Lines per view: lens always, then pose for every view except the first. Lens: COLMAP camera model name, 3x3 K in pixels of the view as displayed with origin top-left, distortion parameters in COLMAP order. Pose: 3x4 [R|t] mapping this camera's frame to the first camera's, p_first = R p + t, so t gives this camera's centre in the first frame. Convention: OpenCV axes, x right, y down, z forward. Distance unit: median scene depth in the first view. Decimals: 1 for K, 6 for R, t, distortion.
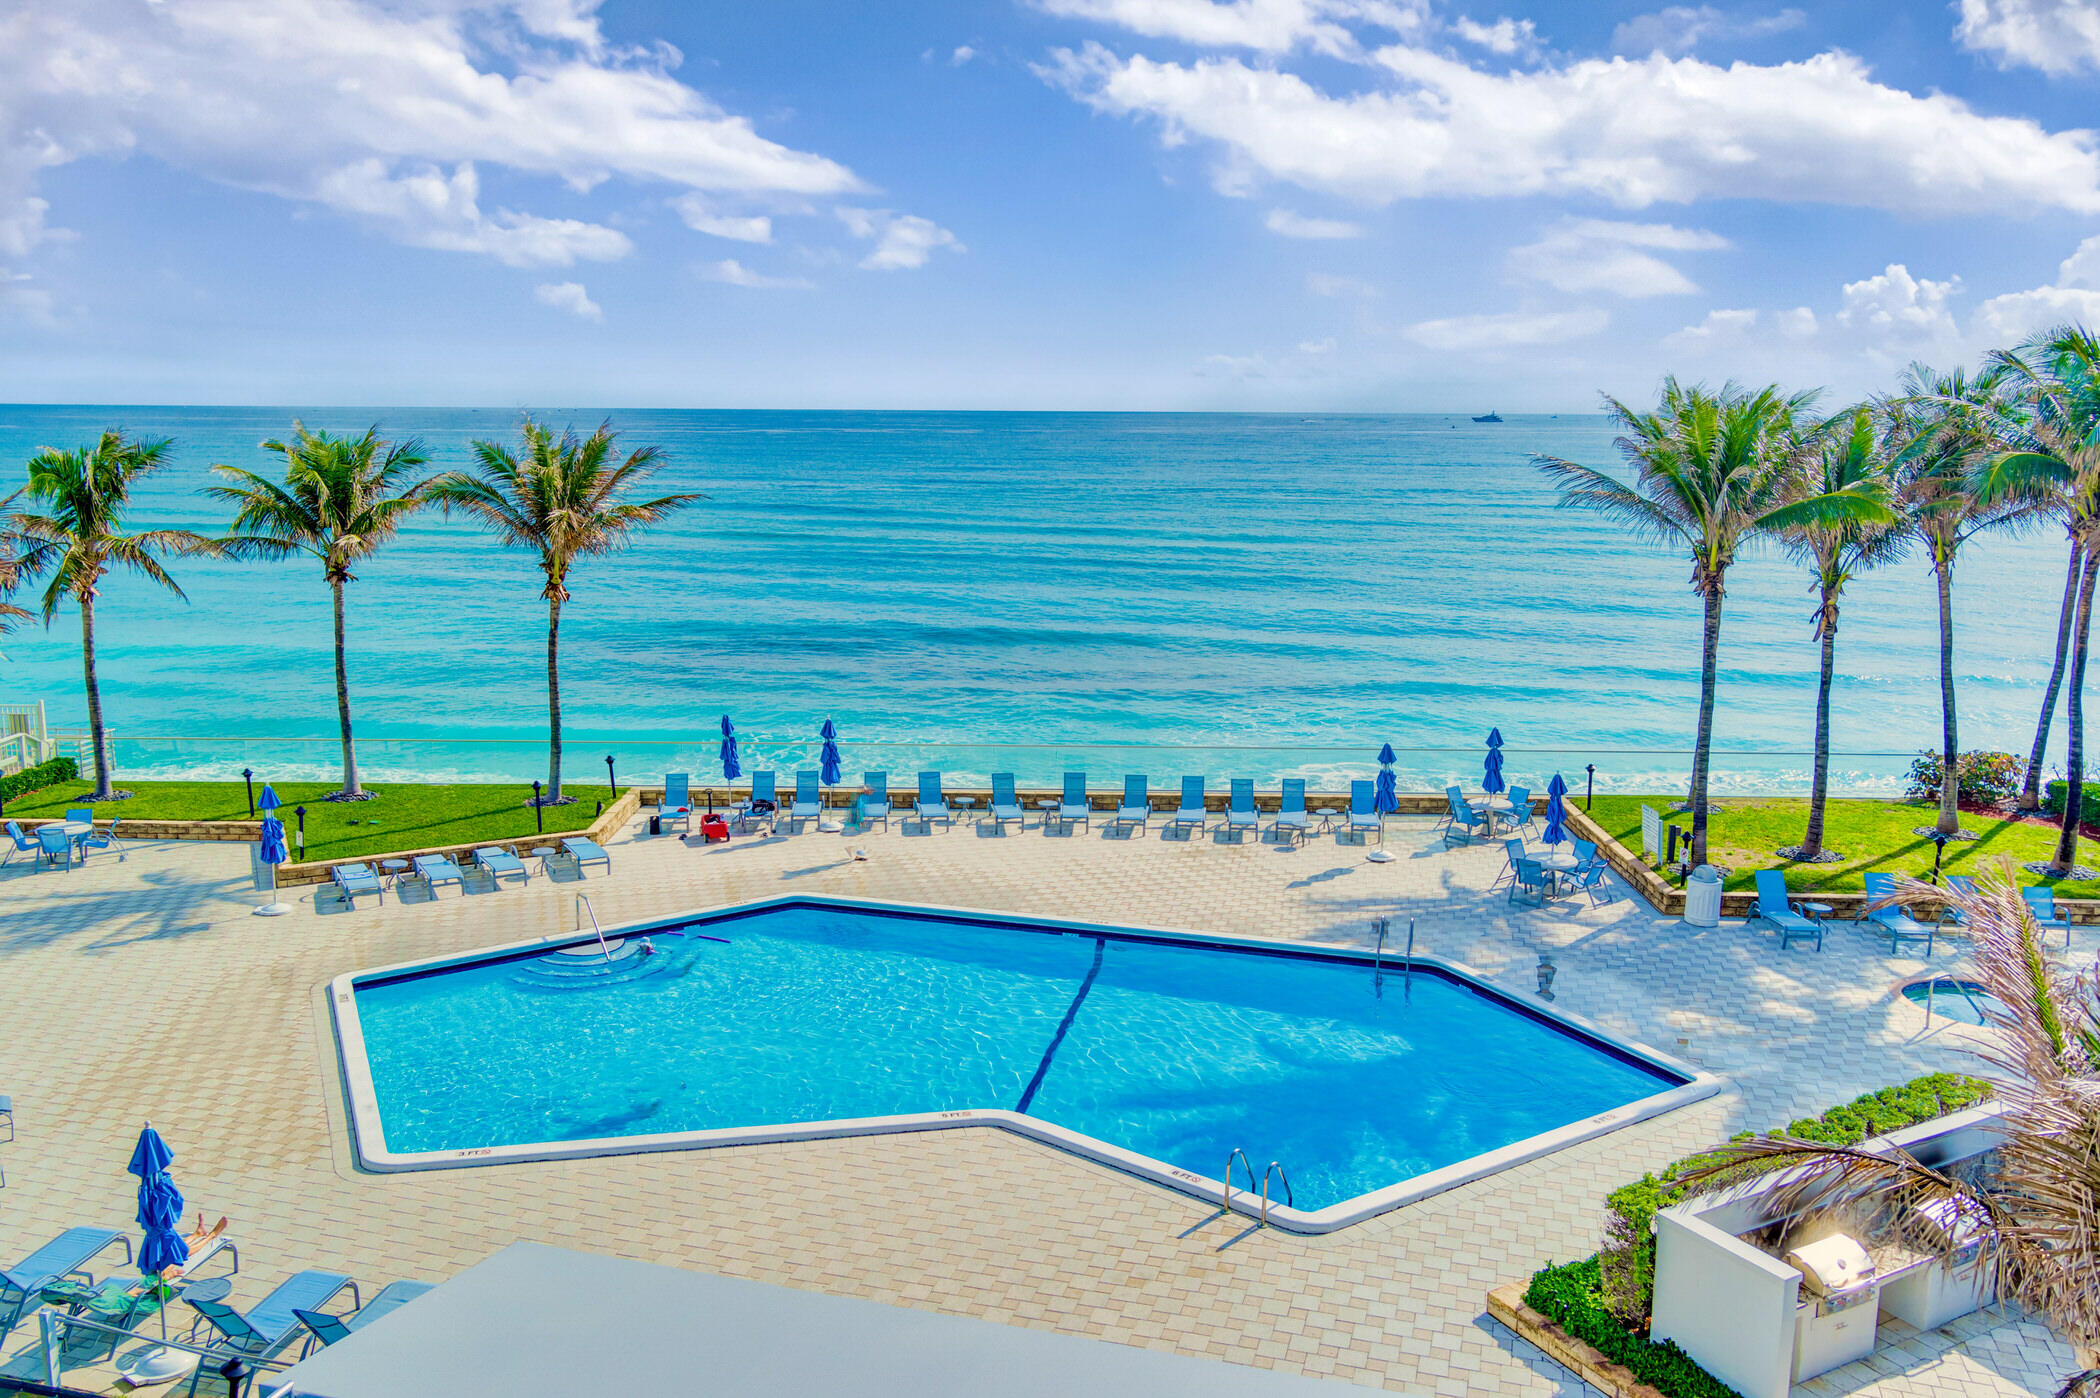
lens RADIAL K [[1718.6, 0, 1050.0], [0, 1718.6, 699.0], [0, 0, 1]] dist [0.002435, 0.004011]
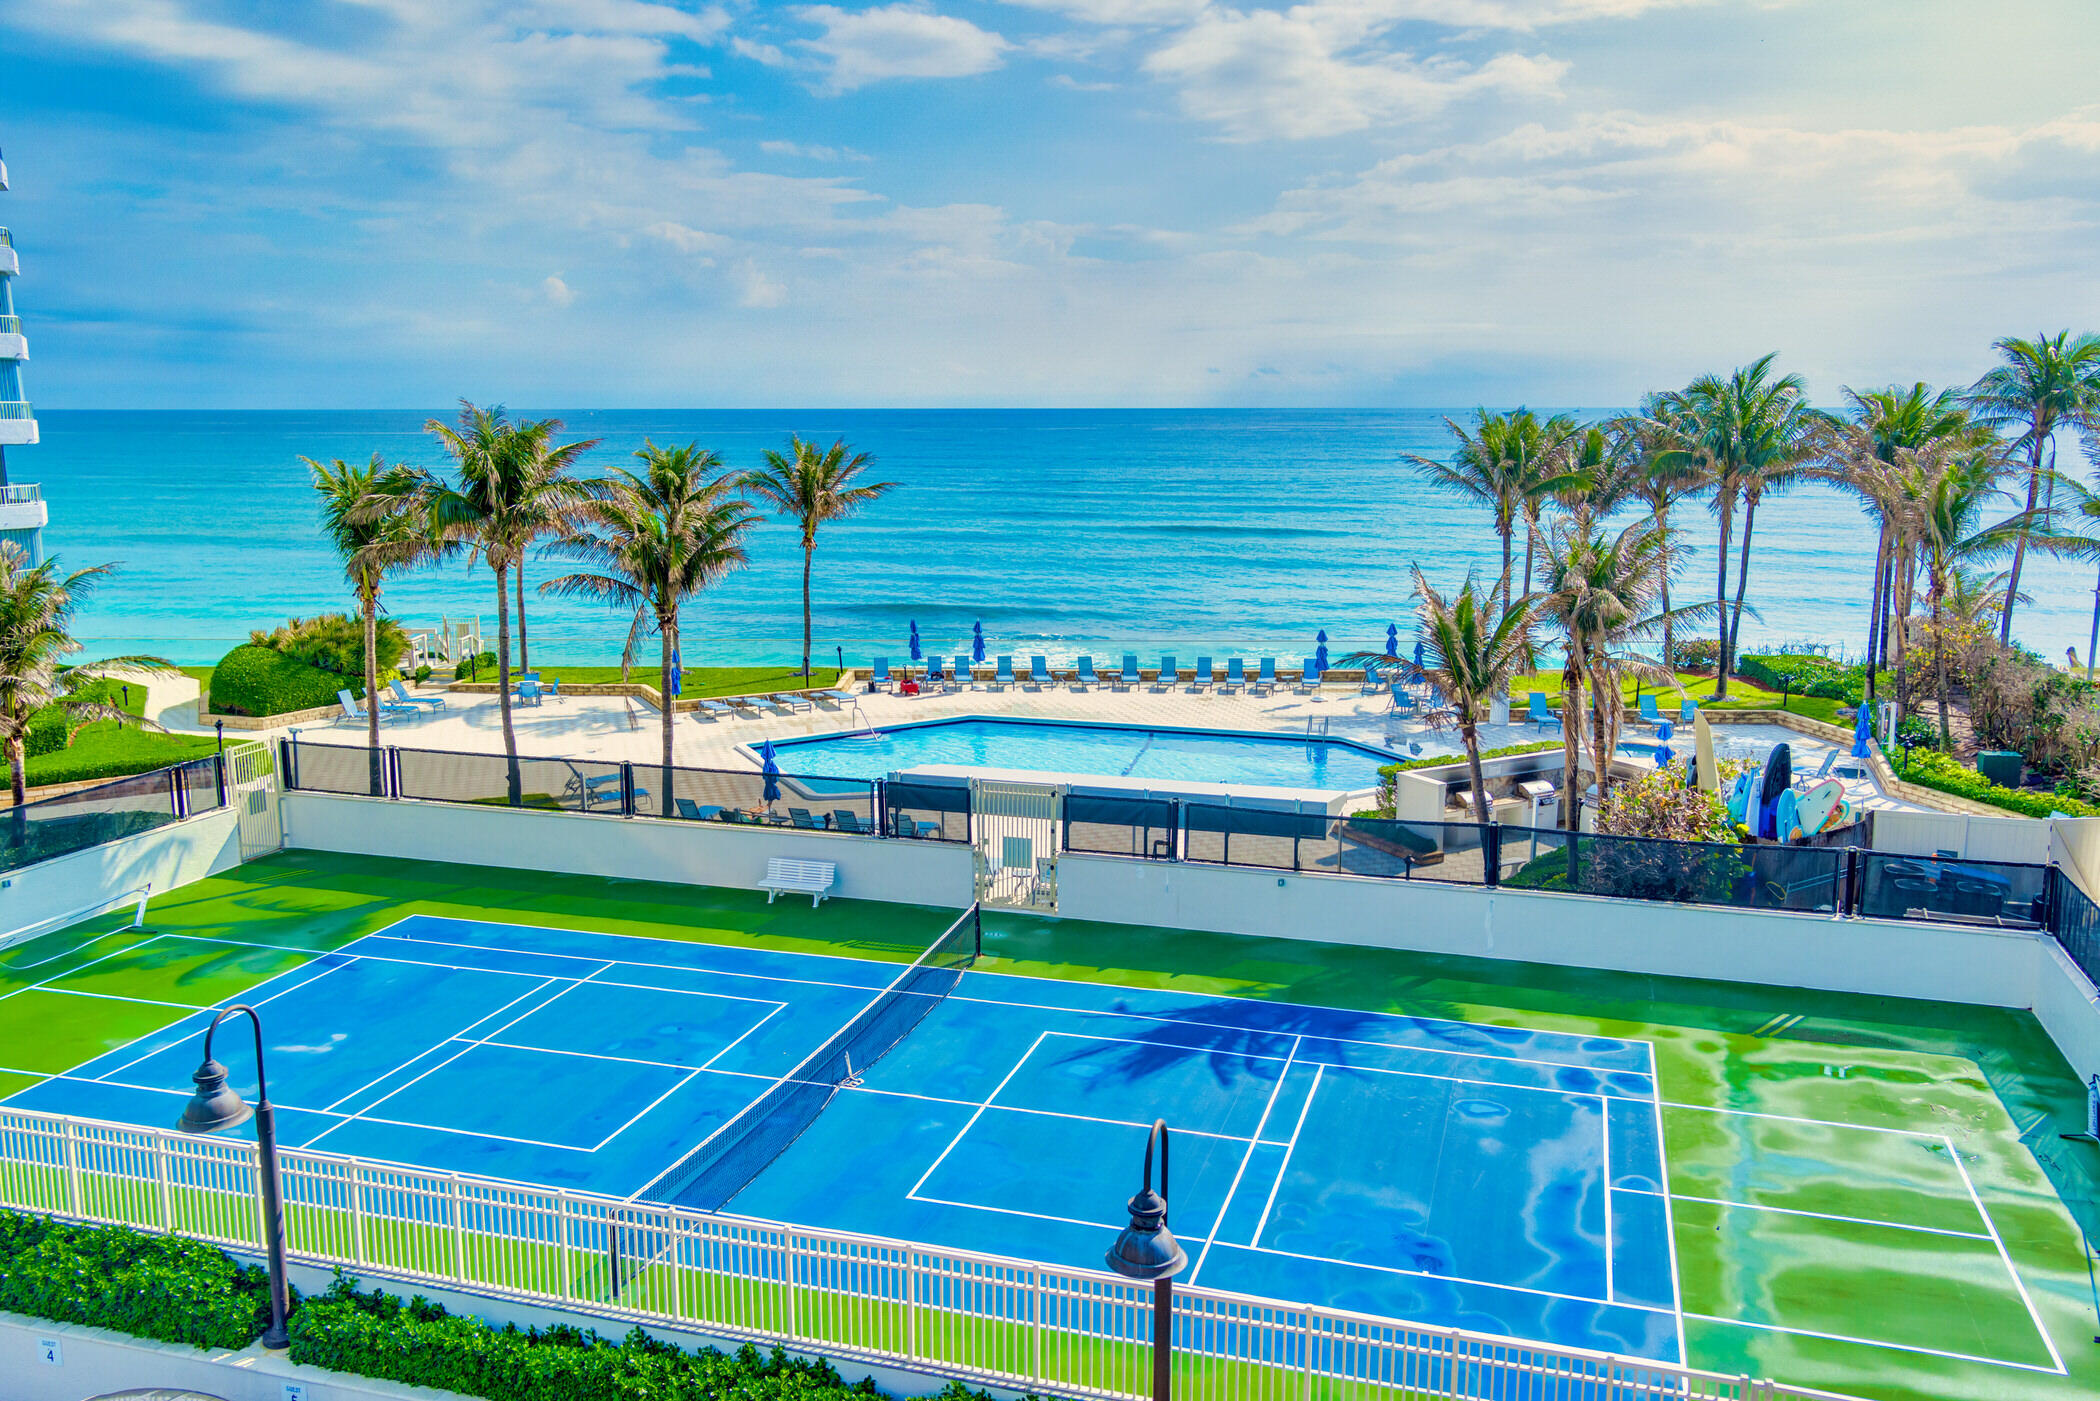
lens RADIAL K [[1718.6, 0, 1050.0], [0, 1718.6, 700.5], [0, 0, 1]] dist [0.002435, 0.004011]
pose [[0.999870, -0.005253, -0.015219, -0.037786], [0.005225, 0.999985, -0.001860, 0.090934], [0.015228, 0.001780, 0.999882, -0.618732]]
